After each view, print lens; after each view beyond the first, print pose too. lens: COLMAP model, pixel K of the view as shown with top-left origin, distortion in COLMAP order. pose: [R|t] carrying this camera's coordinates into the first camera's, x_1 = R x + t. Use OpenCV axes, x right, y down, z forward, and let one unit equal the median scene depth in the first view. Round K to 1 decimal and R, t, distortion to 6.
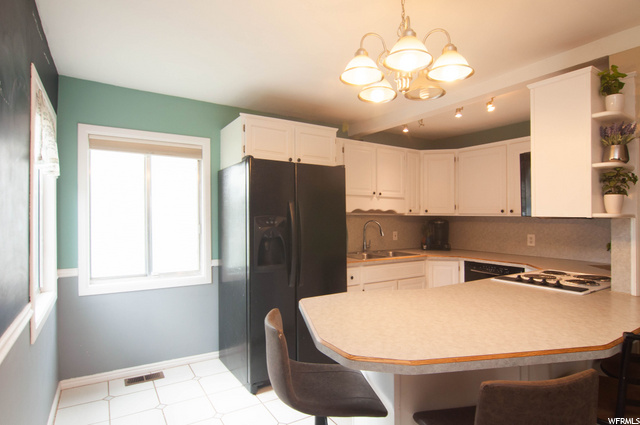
lens RADIAL K [[347.5, 0, 318.2], [0, 347.5, 221.8], [0, 0, 1]] dist [-0.002233, -0.000703]
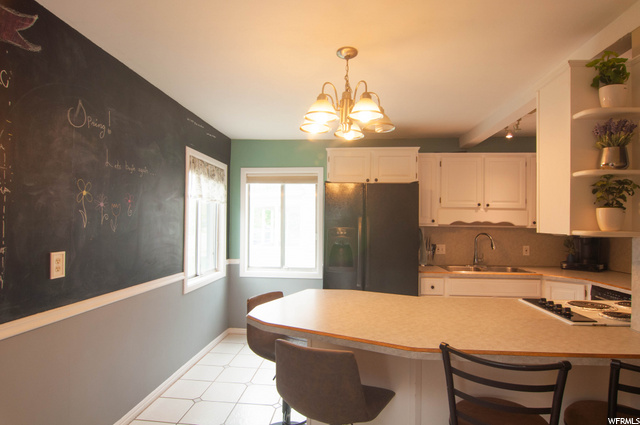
lens RADIAL K [[342.3, 0, 319.5], [0, 342.3, 230.0], [0, 0, 1]] dist [-0.000570, -0.000199]
pose [[0.800946, 0.015608, -0.598533, 0.460598], [-0.016691, 0.999854, 0.003738, -0.010407], [0.598504, 0.006996, 0.801089, -0.032509]]
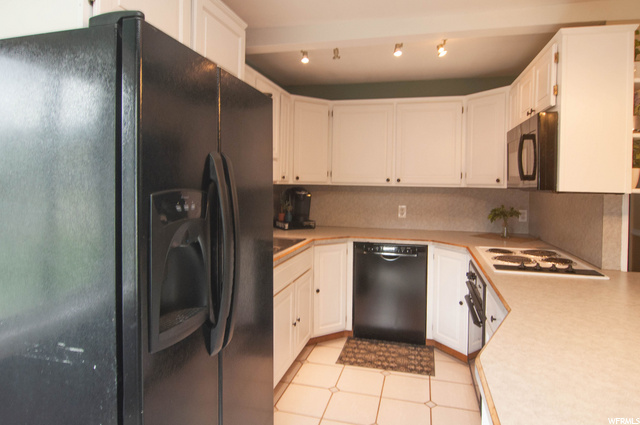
lens RADIAL K [[379.5, 0, 320.7], [0, 379.5, 189.9], [0, 0, 1]] dist [-0.002470, -0.001129]
pose [[0.728607, -0.008018, 0.684885, -0.277508], [0.001259, 0.999945, 0.010367, -0.019037], [-0.684931, -0.006691, 0.728577, 0.502495]]
